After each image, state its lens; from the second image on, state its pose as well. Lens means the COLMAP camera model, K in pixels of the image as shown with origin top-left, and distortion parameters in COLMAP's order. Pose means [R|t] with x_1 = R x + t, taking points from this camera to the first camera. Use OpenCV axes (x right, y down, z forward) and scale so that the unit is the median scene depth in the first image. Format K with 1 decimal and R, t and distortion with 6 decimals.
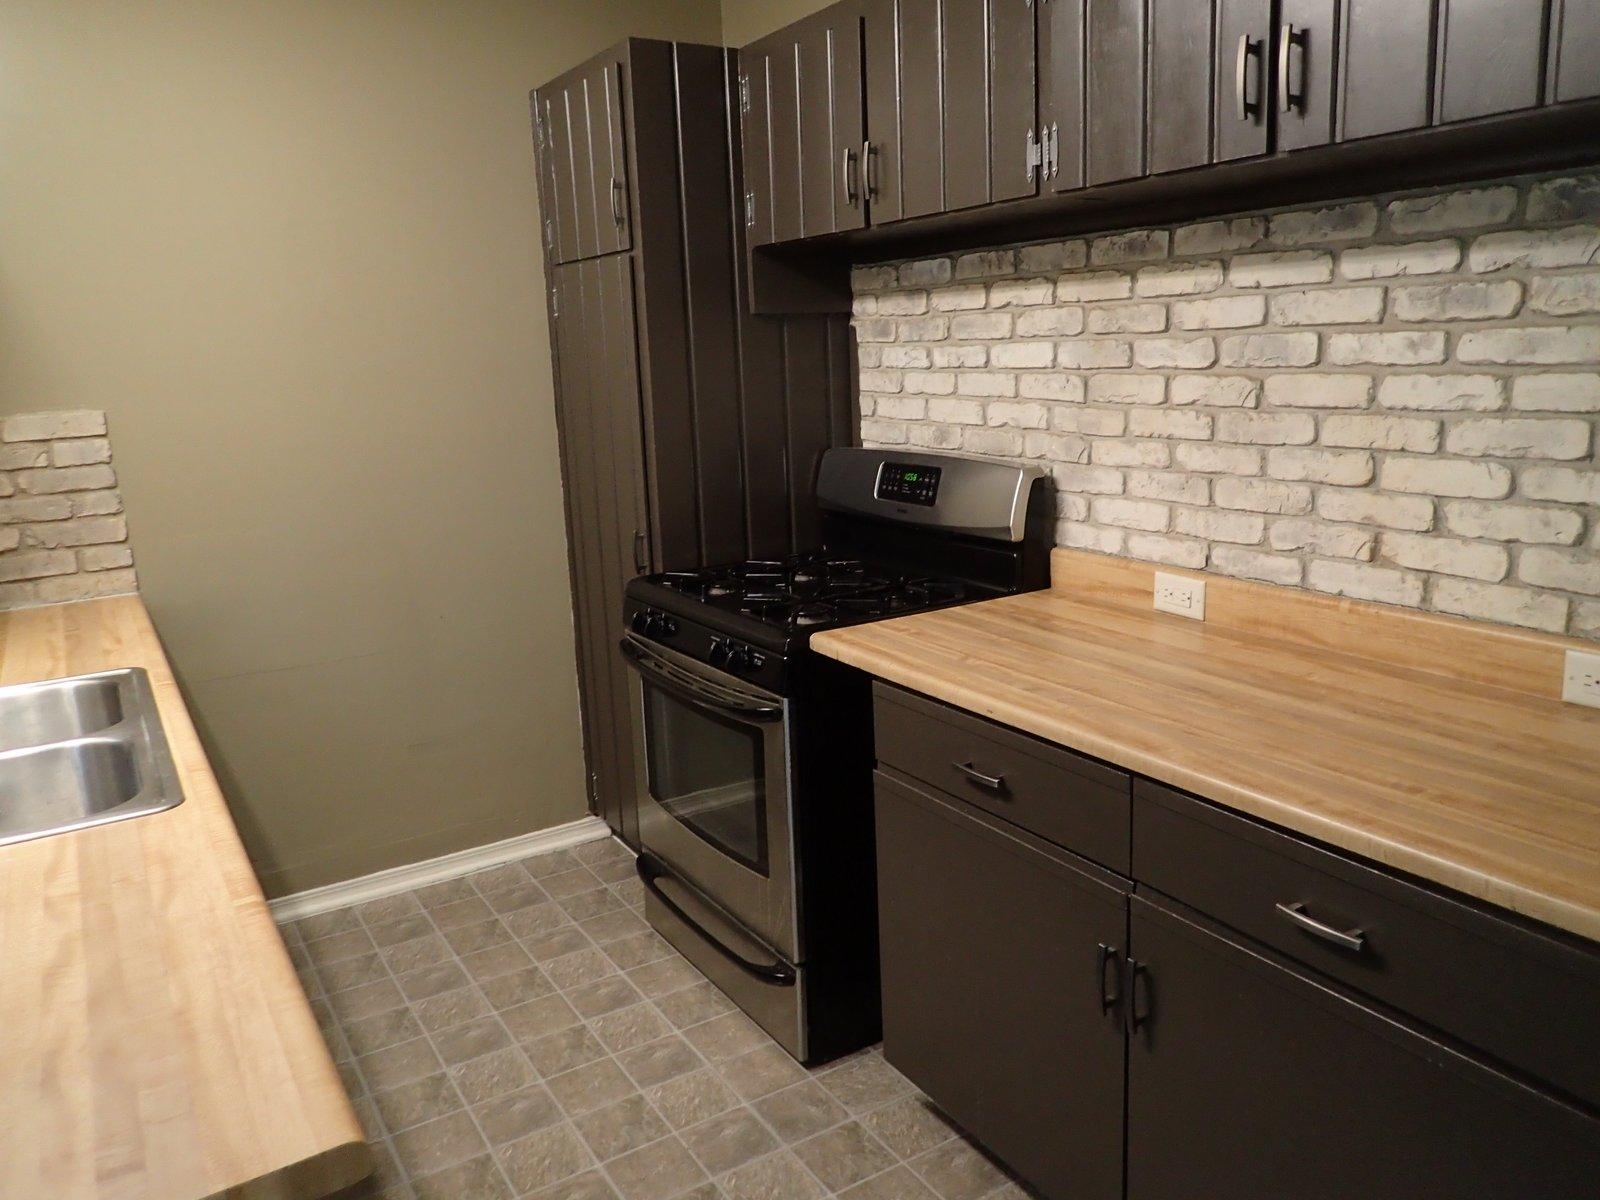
lens RADIAL K [[1198.3, 0, 809.6], [0, 1198.3, 594.4], [0, 0, 1]] dist [0.010449, -0.008858]
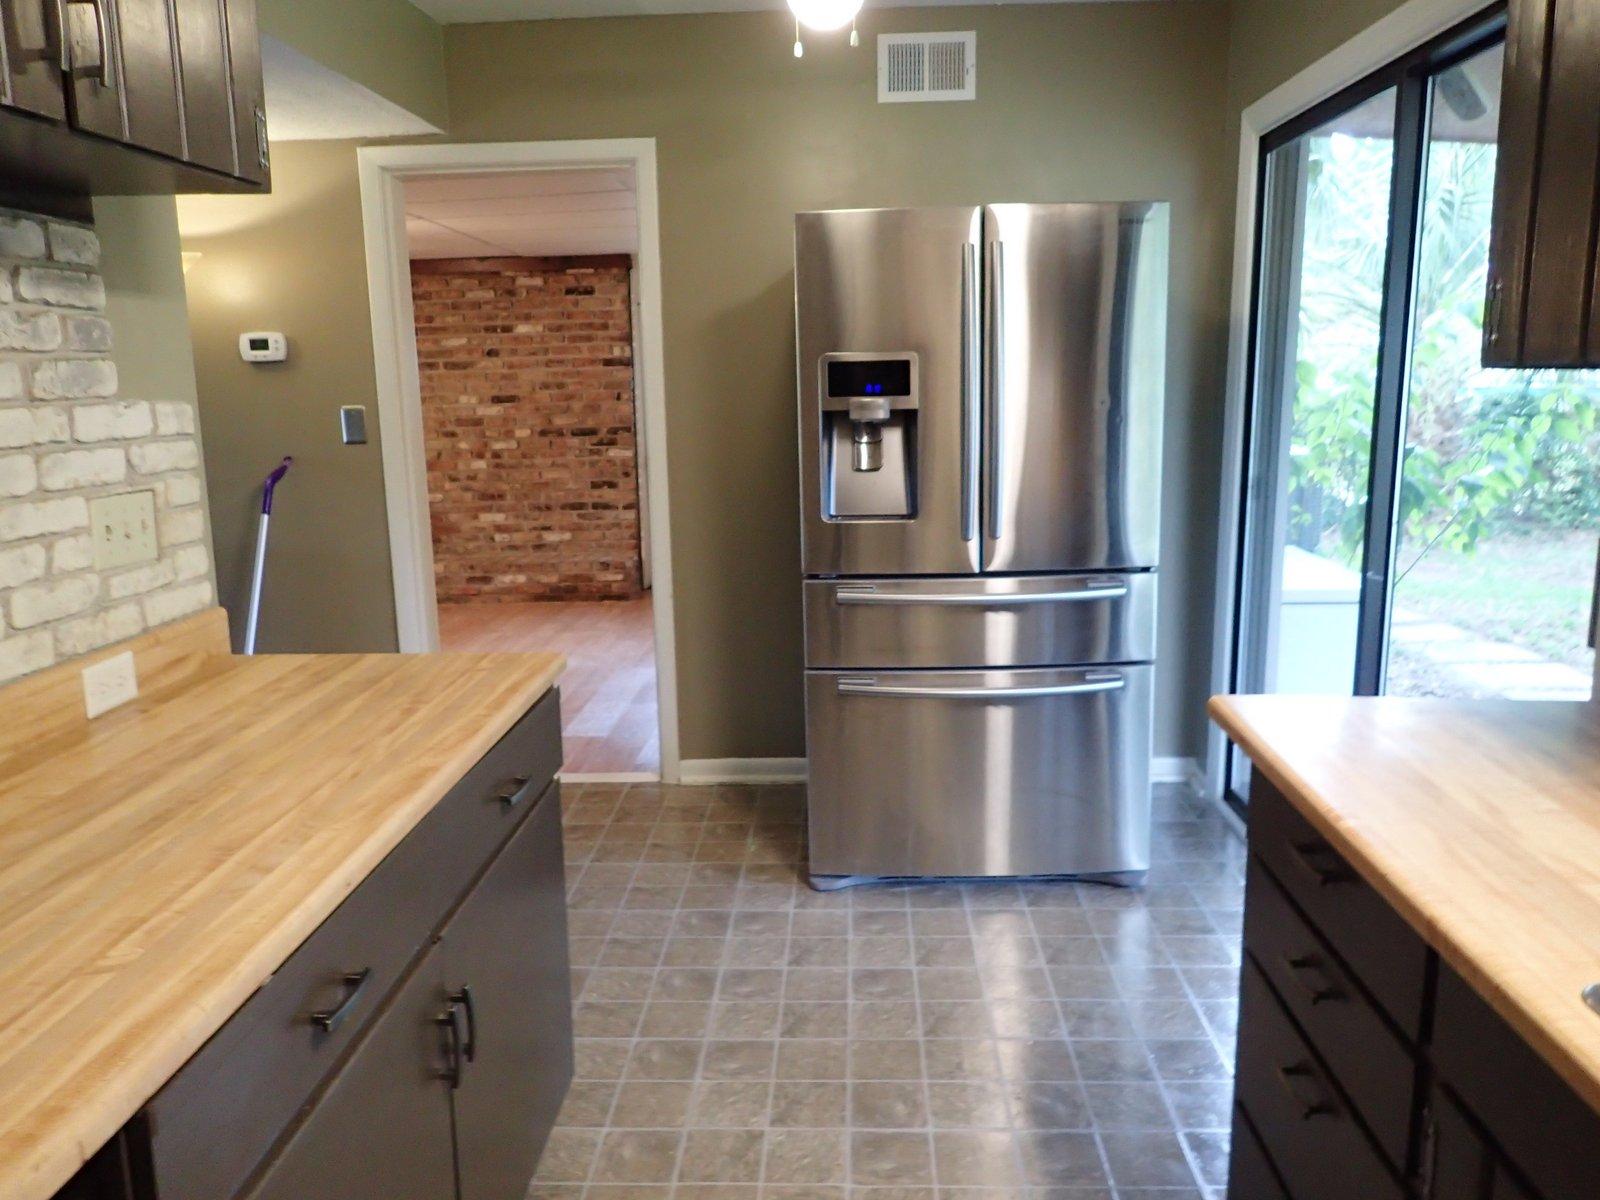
lens RADIAL K [[1198.3, 0, 785.5], [0, 1198.3, 602.2], [0, 0, 1]] dist [0.010449, -0.008858]
pose [[-0.816519, -0.059531, 0.574242, -0.420533], [0.165732, 0.928632, 0.331927, -0.229327], [-0.553019, 0.366195, -0.748379, 1.280520]]
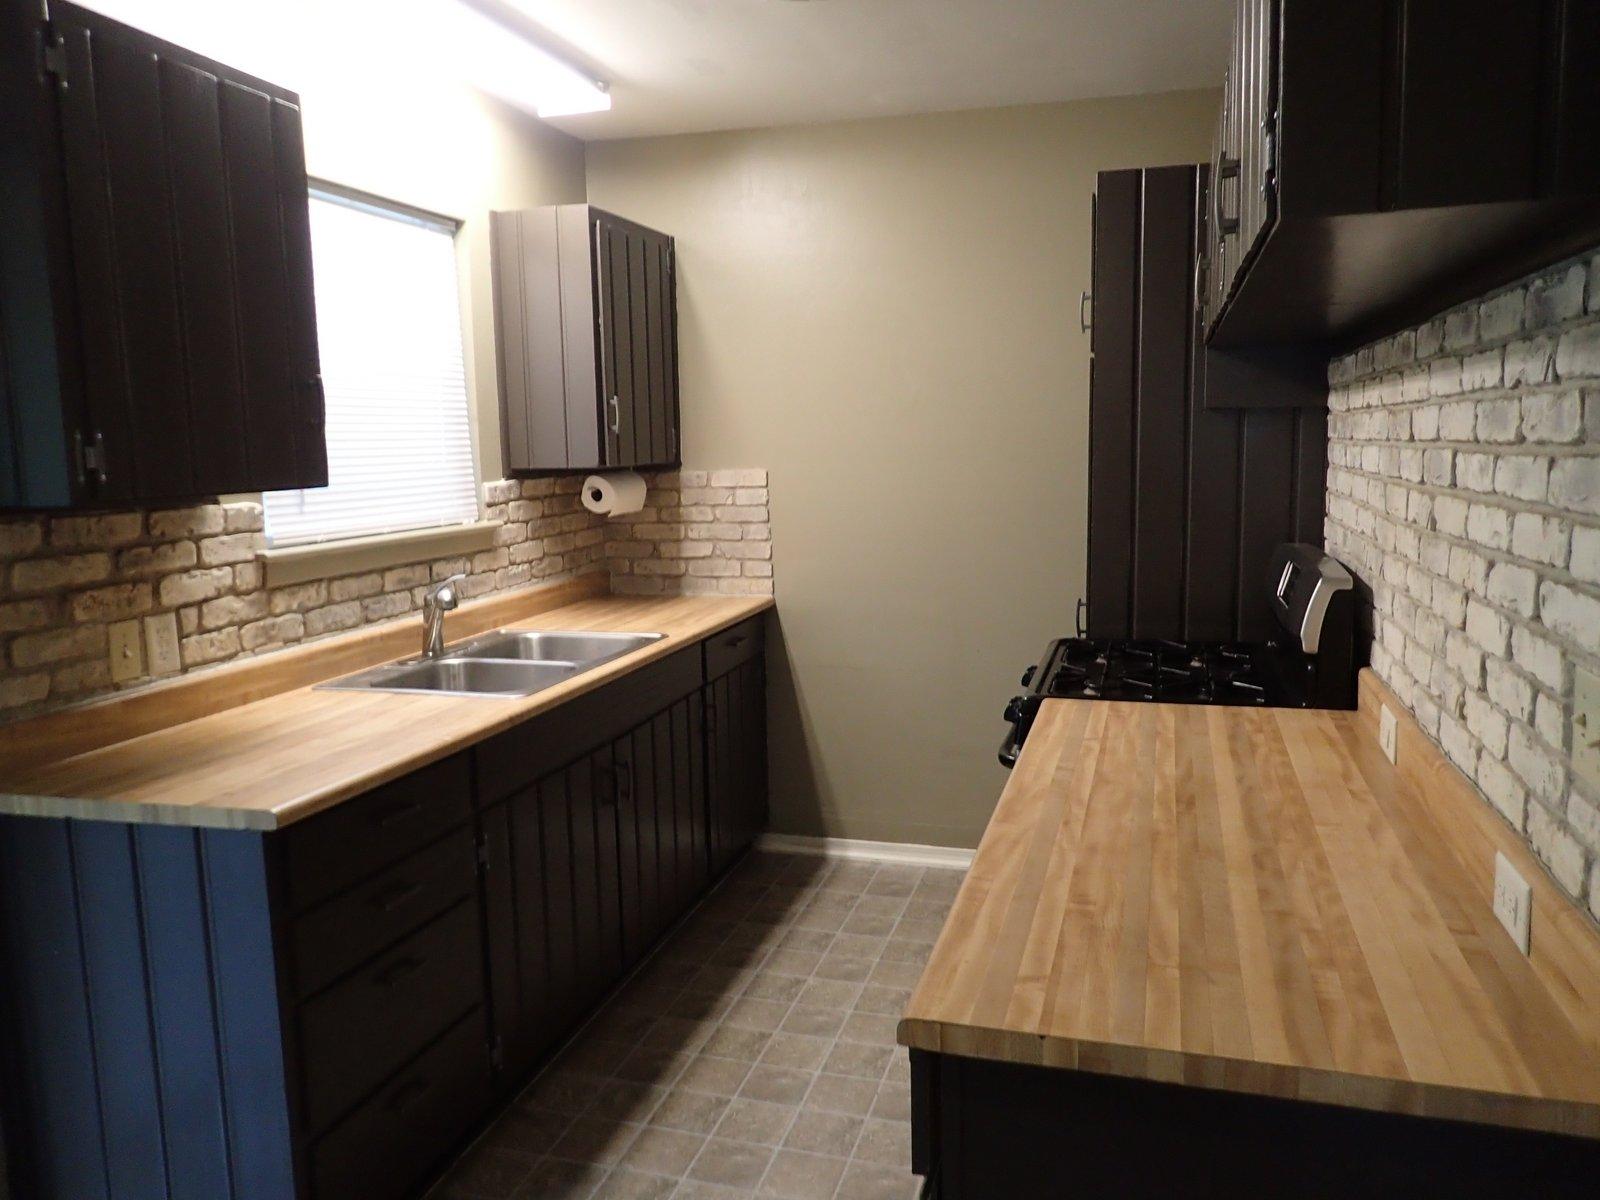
lens RADIAL K [[1198.3, 0, 801.0], [0, 1198.3, 596.5], [0, 0, 1]] dist [0.010449, -0.008858]
pose [[0.667938, 0.126743, -0.733345, 0.800511], [-0.162718, 0.986421, 0.022277, -0.059244], [0.726210, 0.104449, 0.679492, 0.075556]]
